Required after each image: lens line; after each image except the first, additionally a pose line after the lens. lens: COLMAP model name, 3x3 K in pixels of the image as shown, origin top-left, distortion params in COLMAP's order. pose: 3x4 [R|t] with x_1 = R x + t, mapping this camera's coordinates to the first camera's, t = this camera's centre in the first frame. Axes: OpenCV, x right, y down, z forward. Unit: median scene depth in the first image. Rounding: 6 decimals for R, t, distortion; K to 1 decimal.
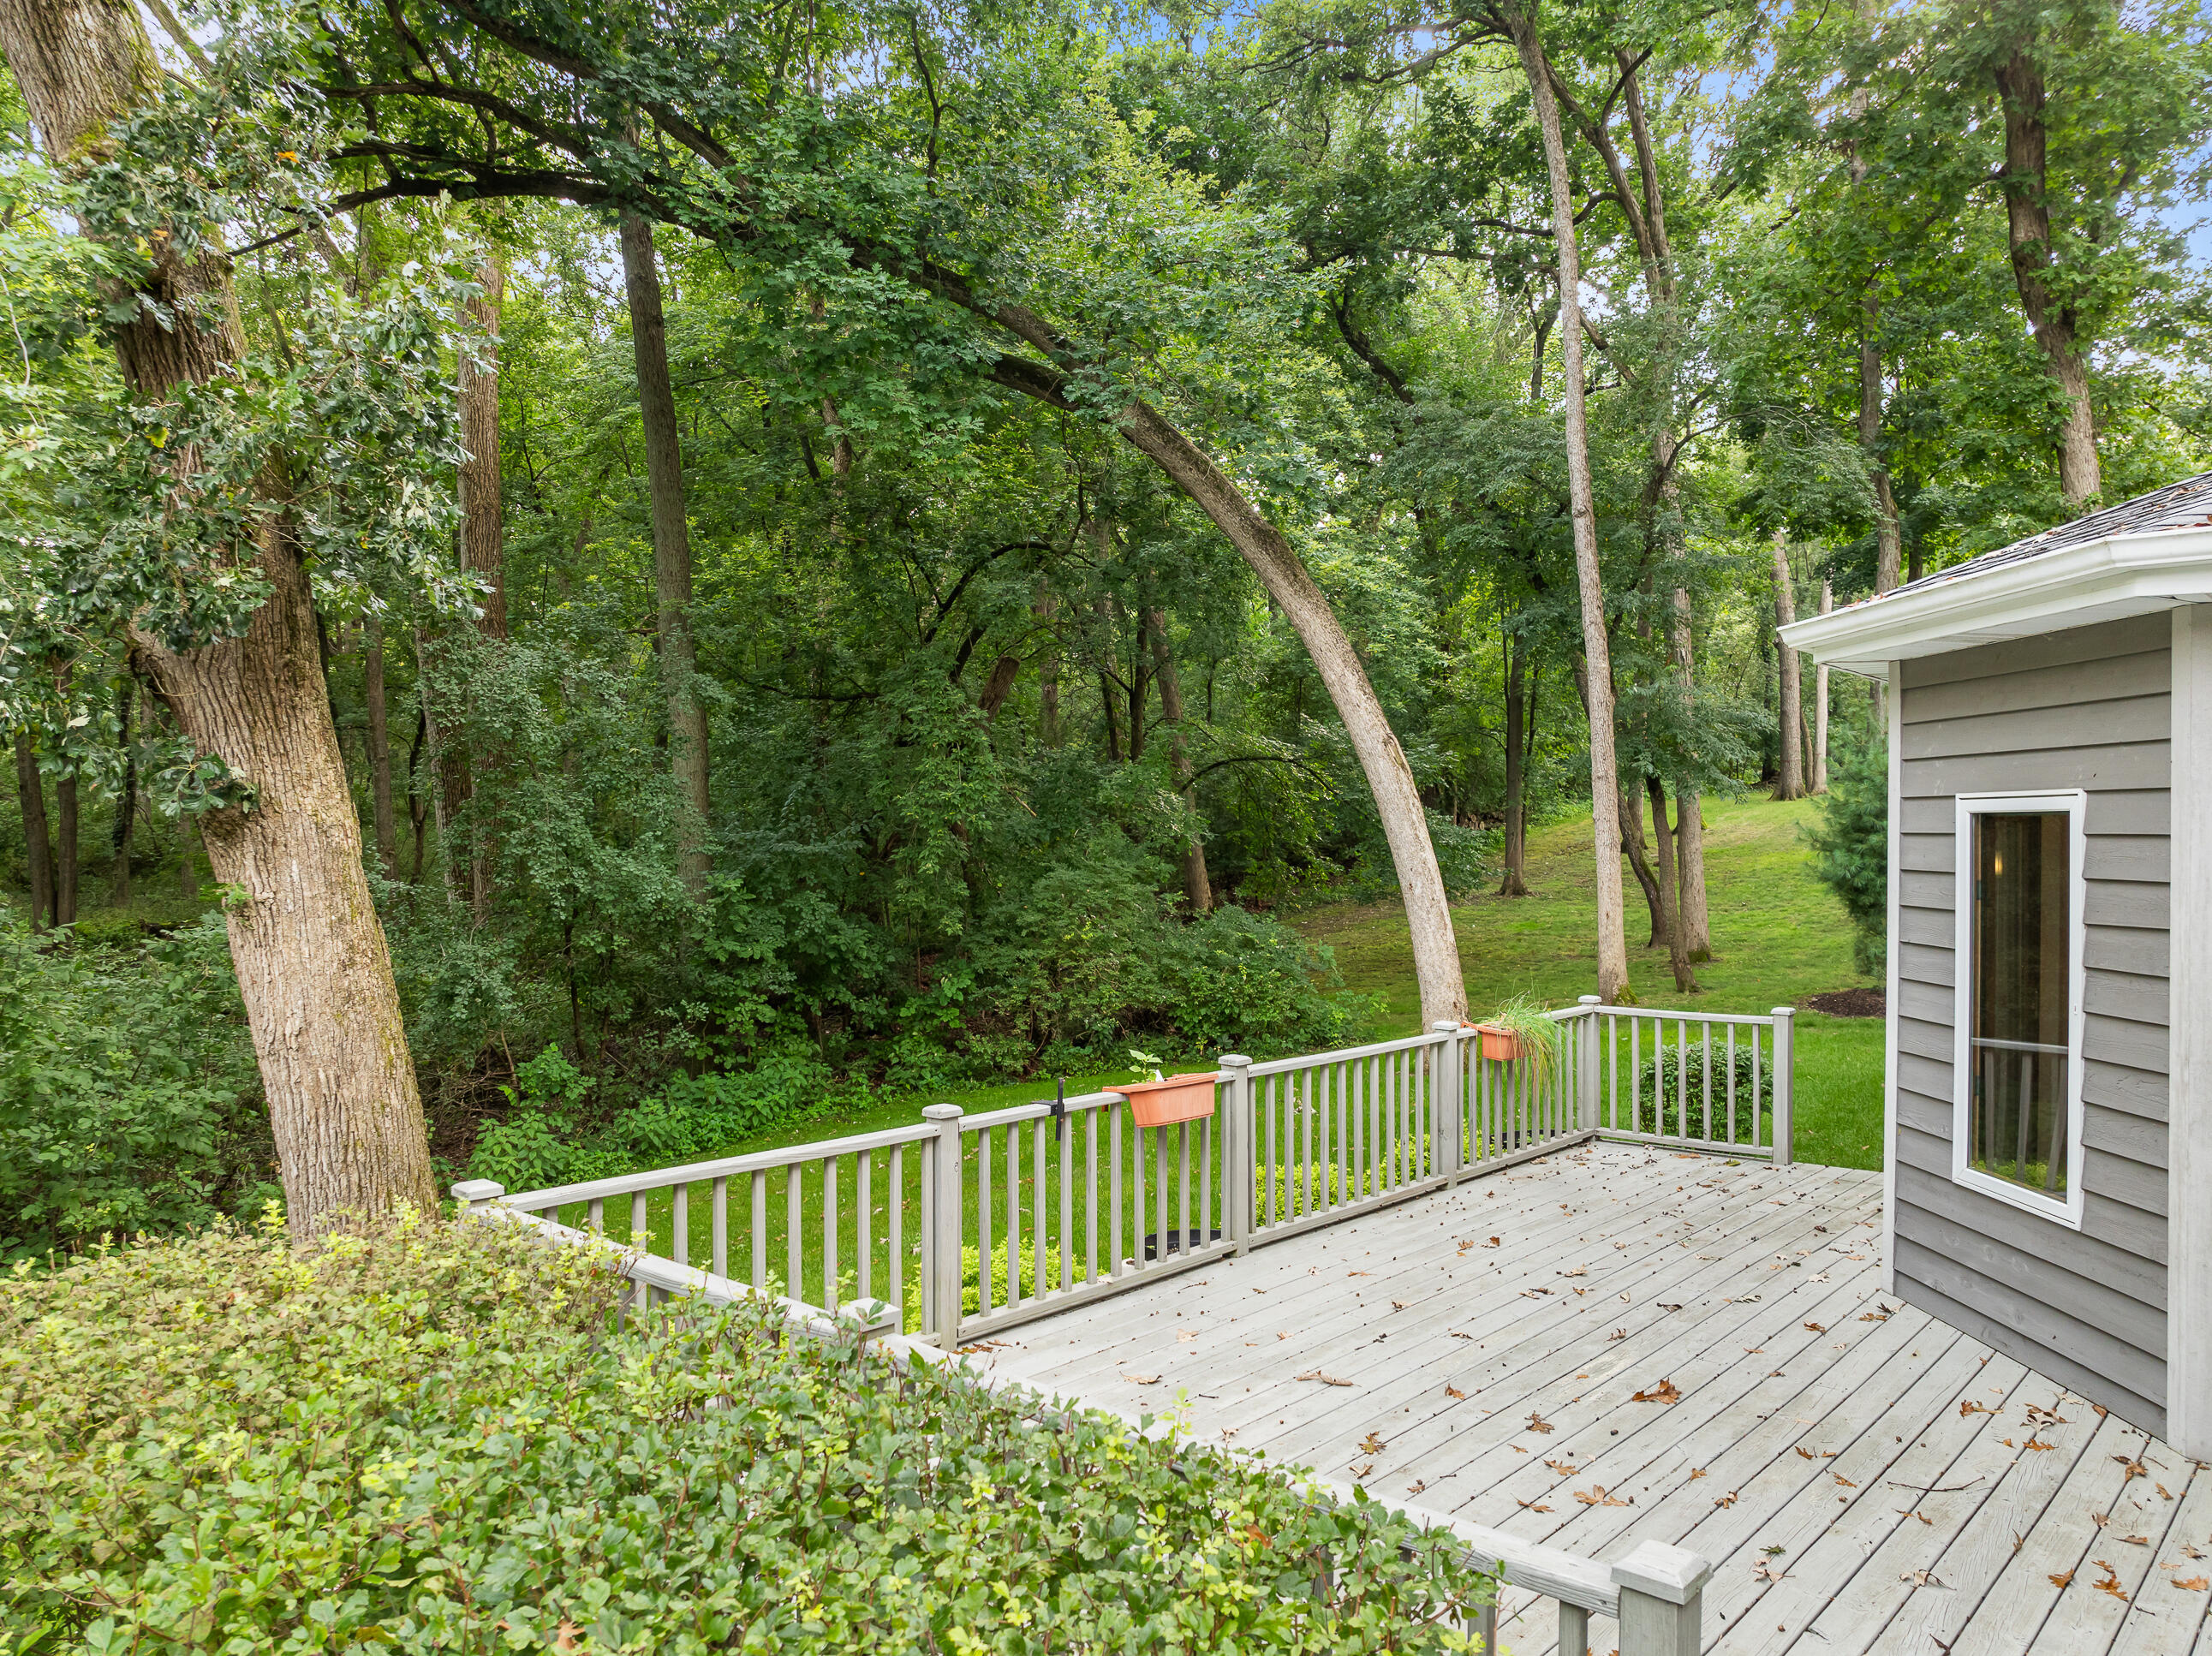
lens RADIAL K [[1584.3, 0, 1102.7], [0, 1584.3, 824.7], [0, 0, 1]] dist [-0.023479, -0.000847]
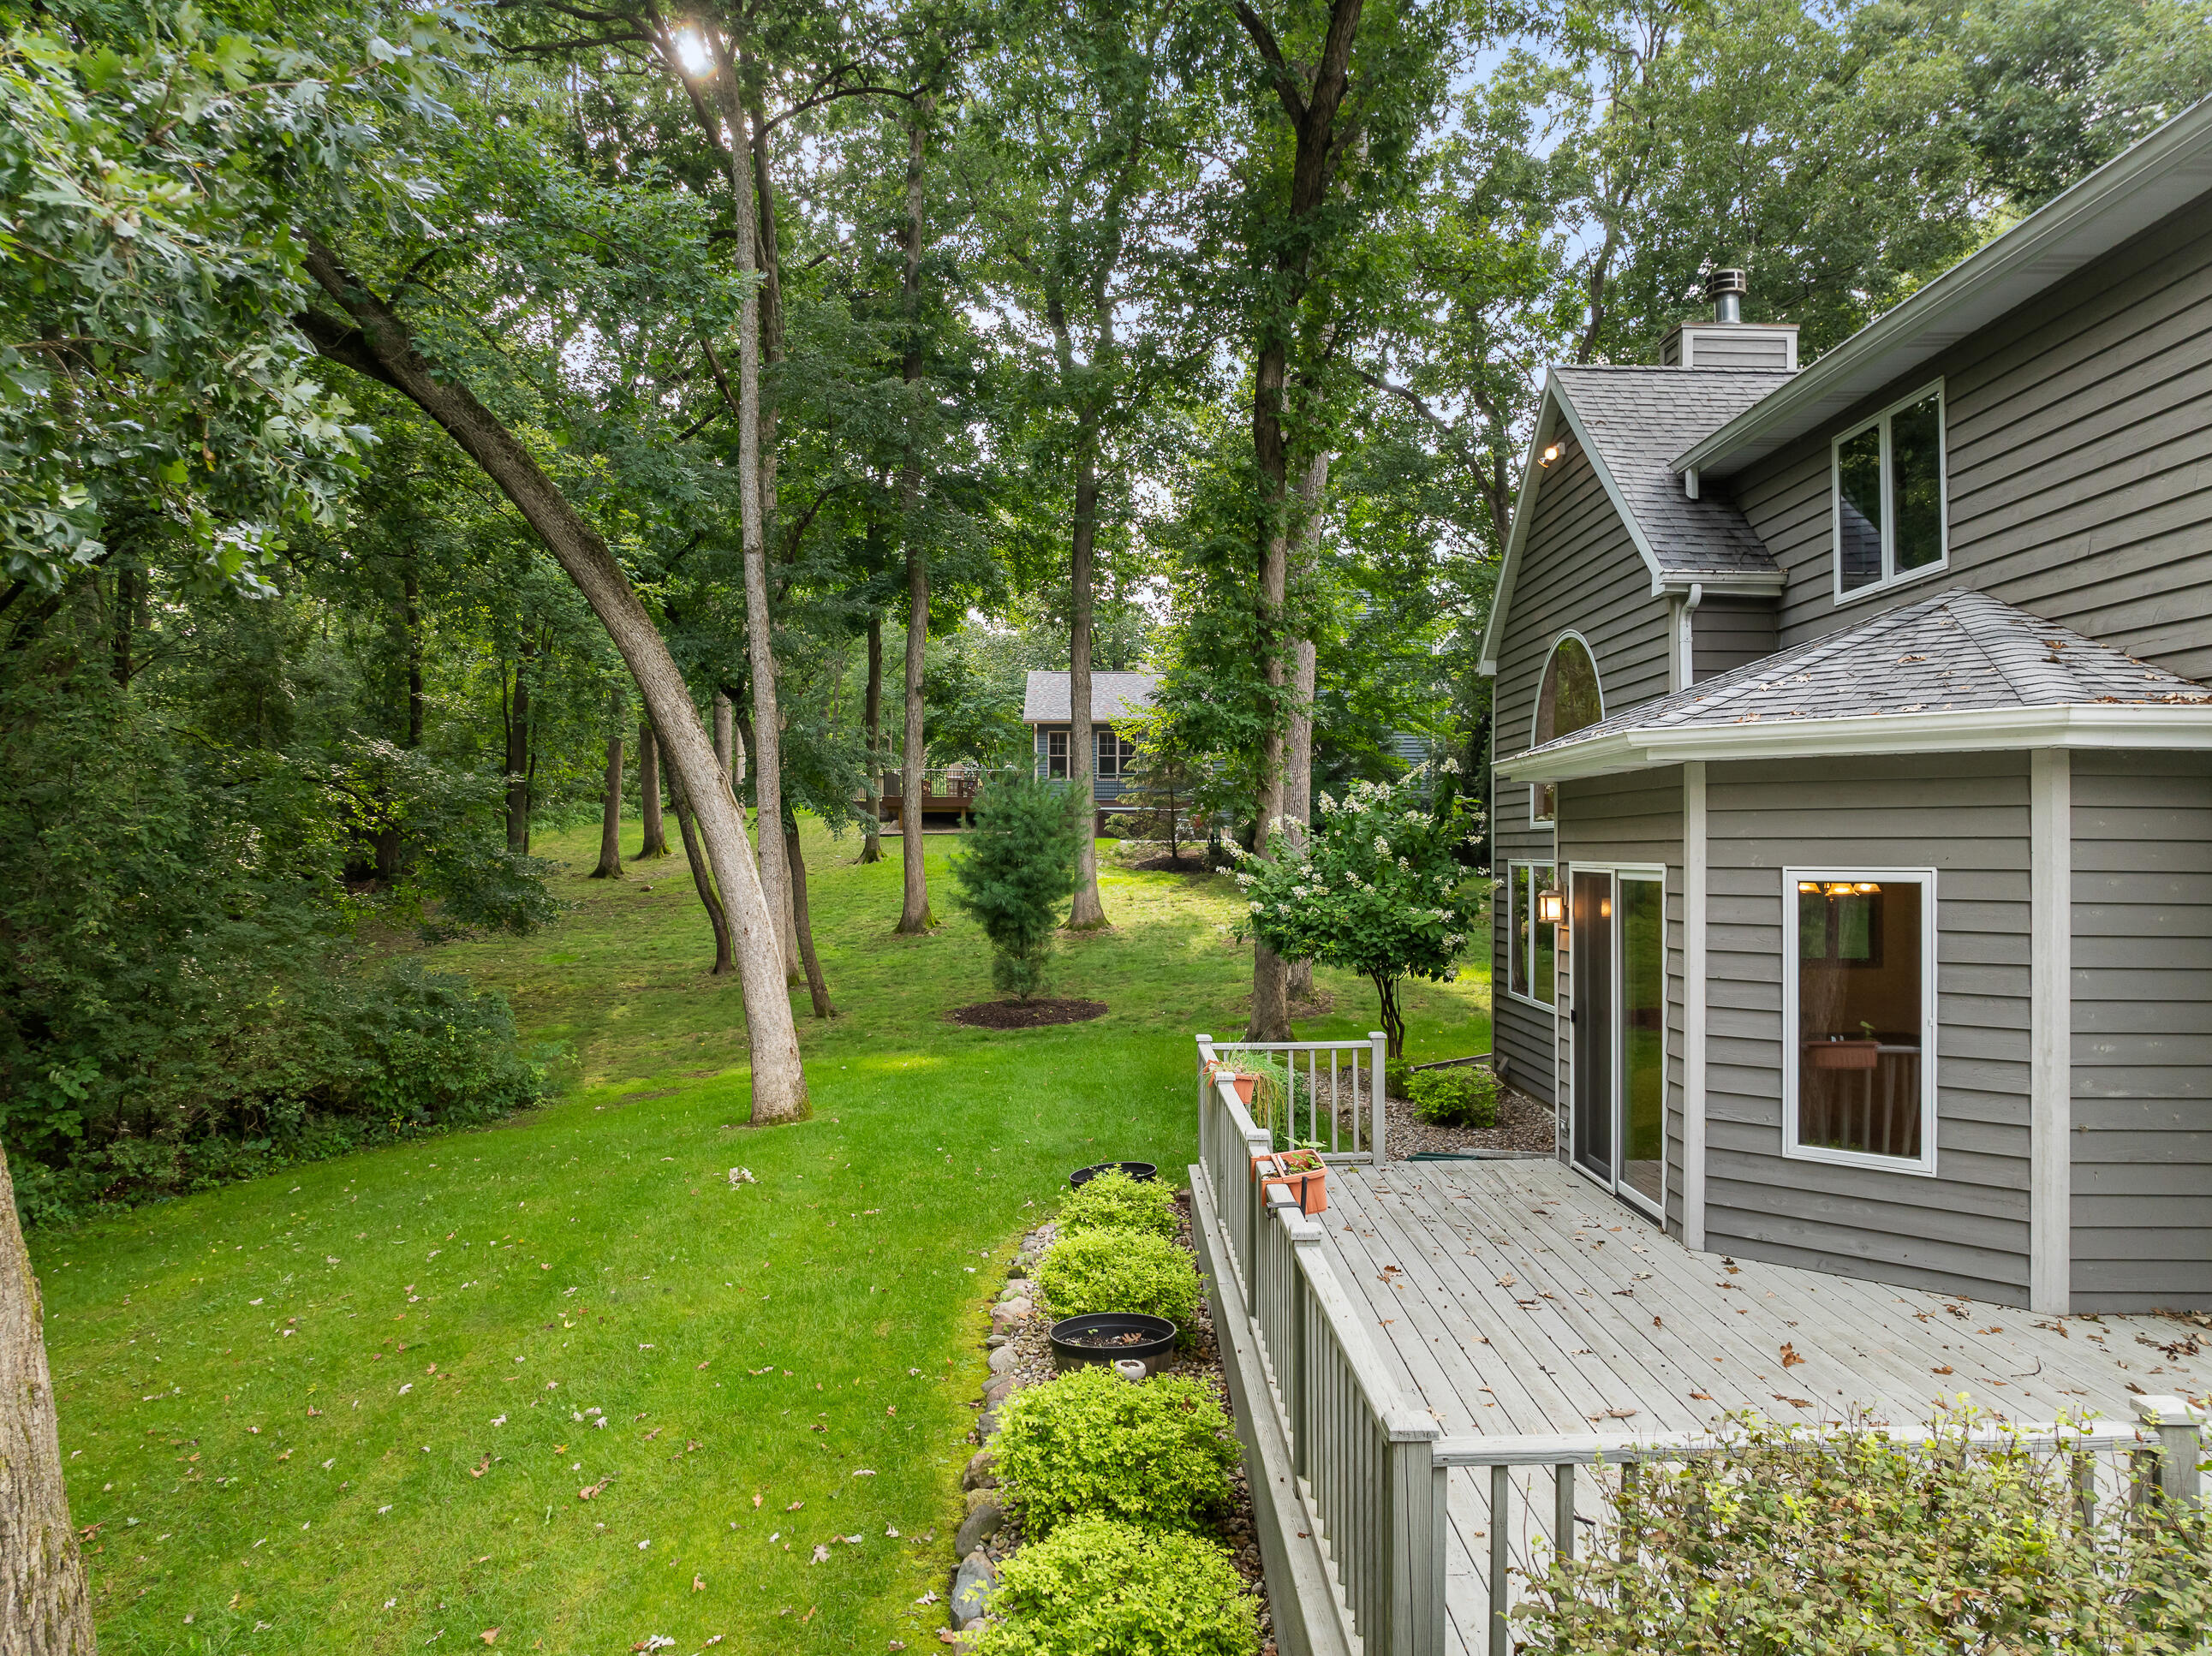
lens RADIAL K [[1584.3, 0, 1115.4], [0, 1584.3, 838.4], [0, 0, 1]] dist [-0.023479, -0.000847]
pose [[0.734015, 0.004355, 0.679119, -0.871142], [-0.002374, 0.999990, -0.003846, -0.041243], [-0.679129, 0.001211, 0.734018, 0.444078]]
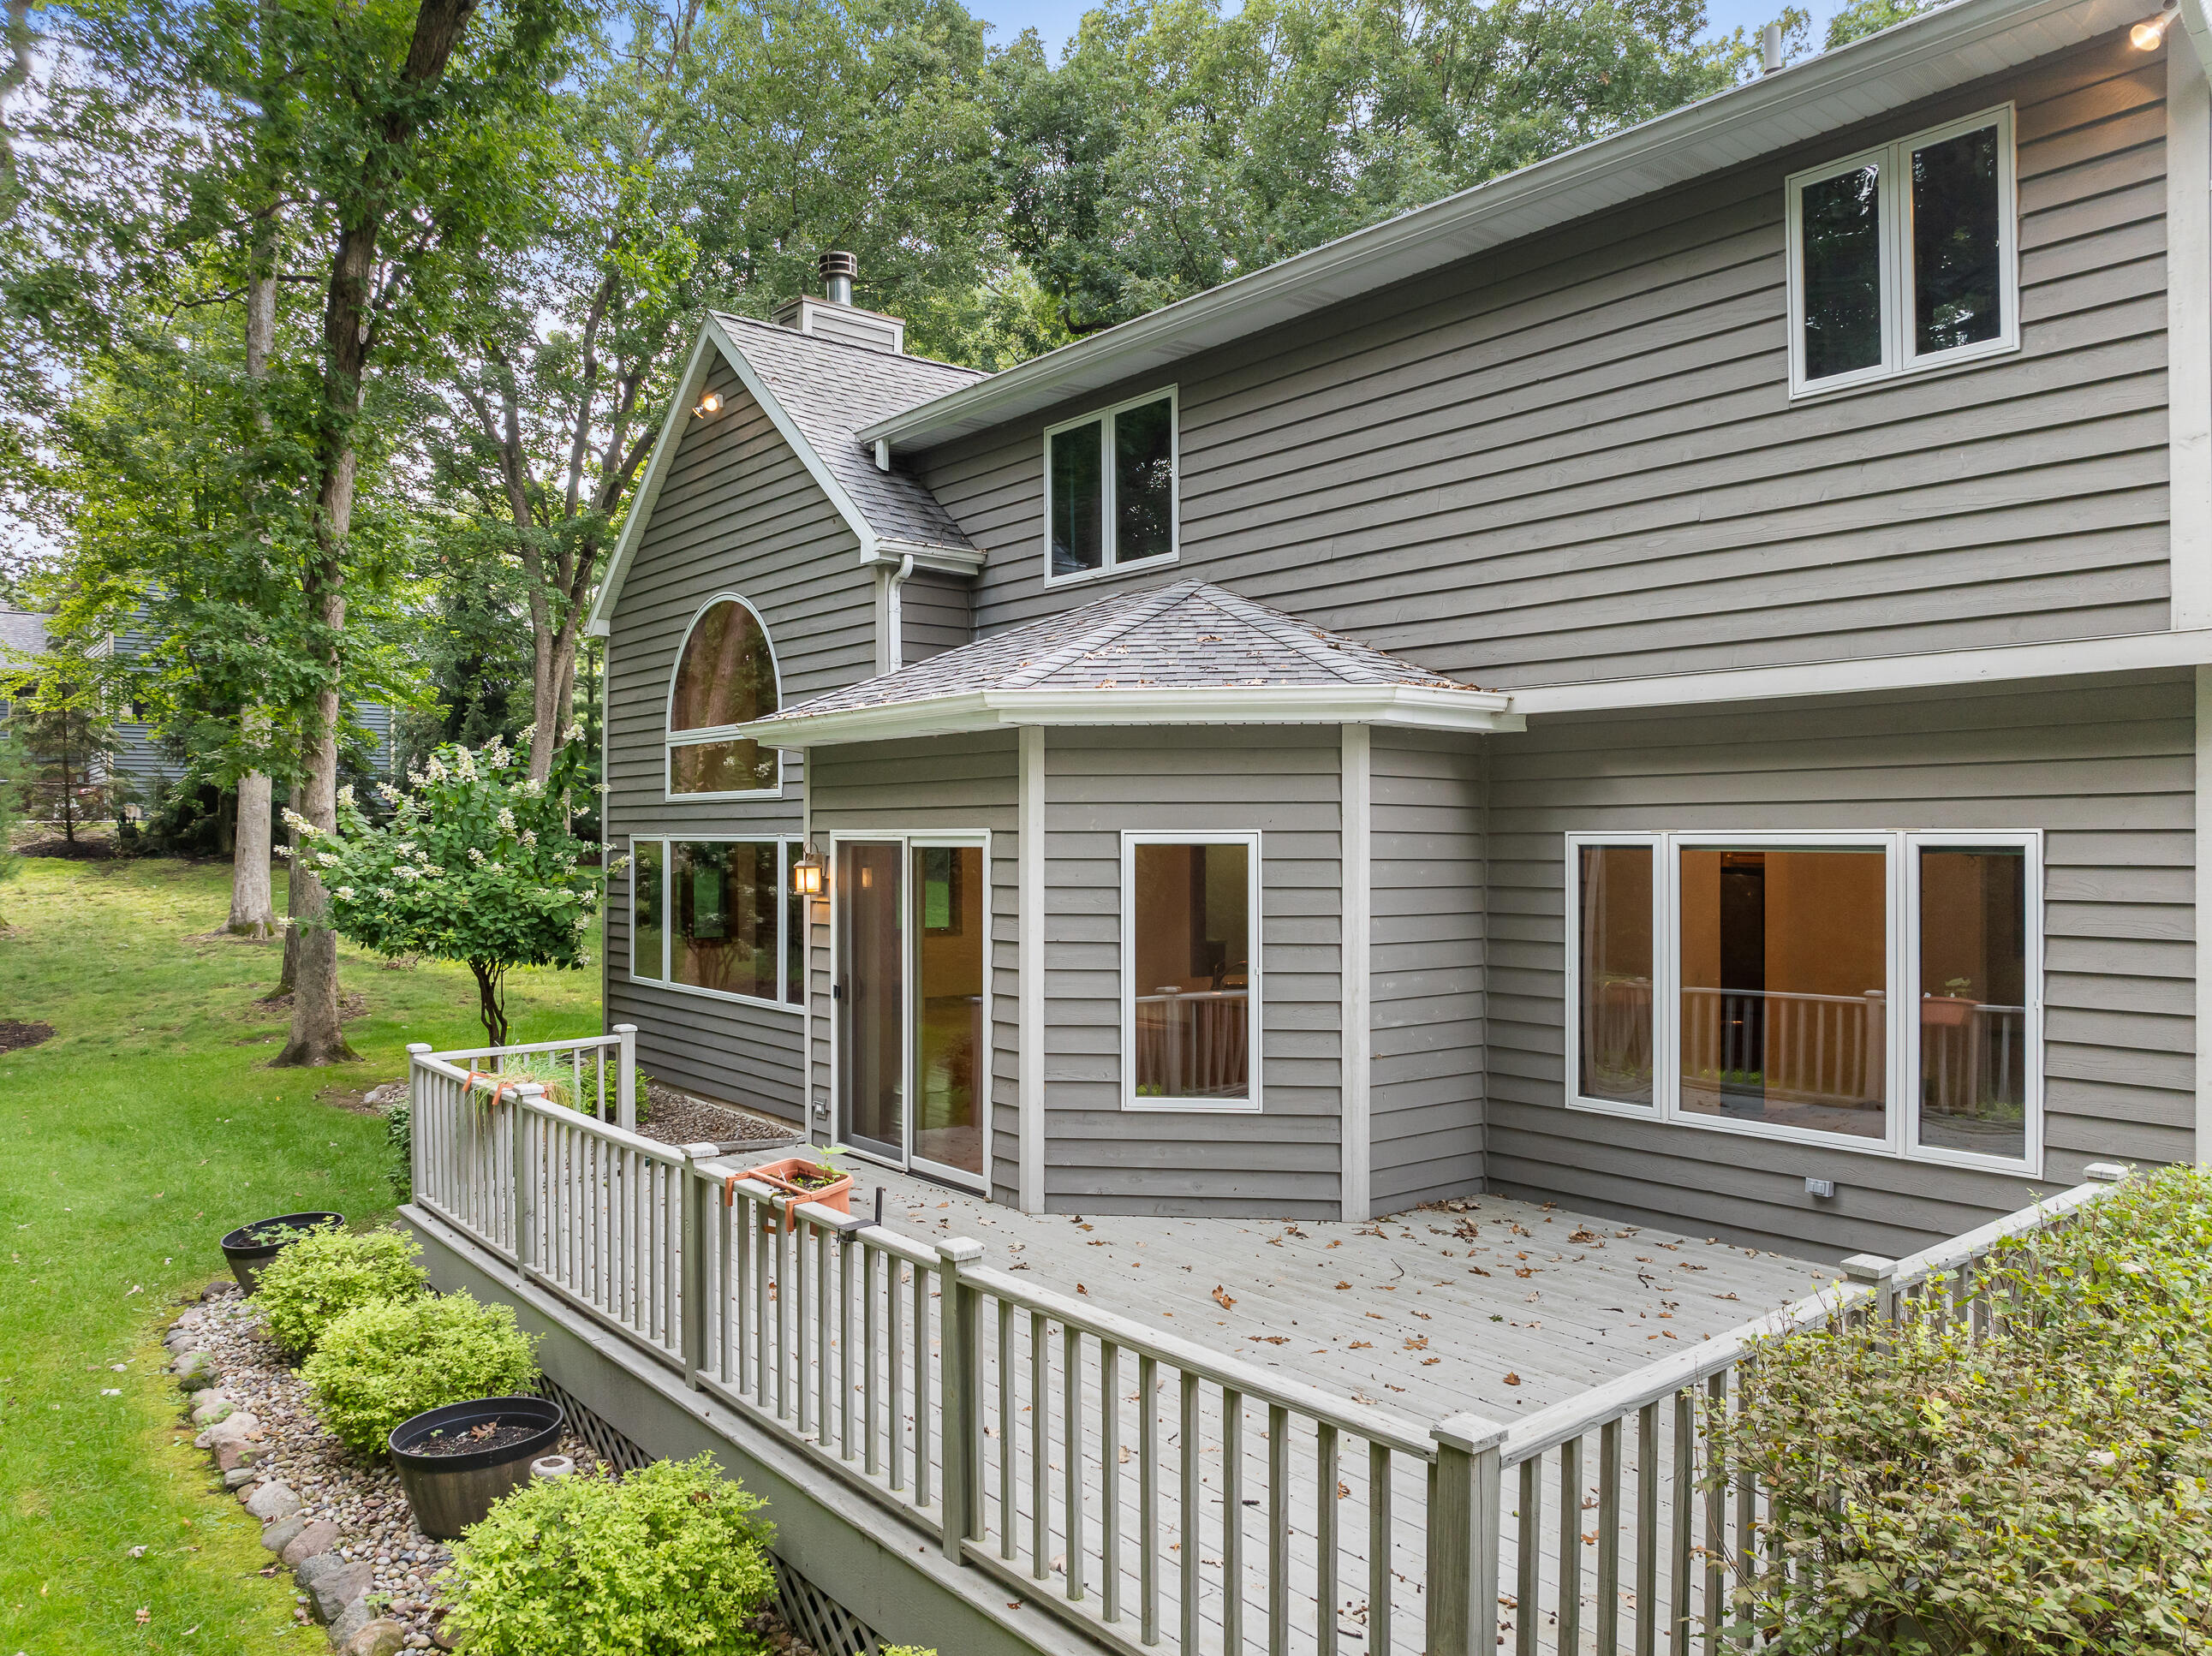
lens RADIAL K [[1584.3, 0, 1116.1], [0, 1584.3, 838.6], [0, 0, 1]] dist [-0.023479, -0.000847]
pose [[0.149038, -0.004115, 0.988823, -0.924578], [-0.001123, 0.999990, 0.004331, -0.020256], [-0.988831, -0.001756, 0.149032, 0.883892]]
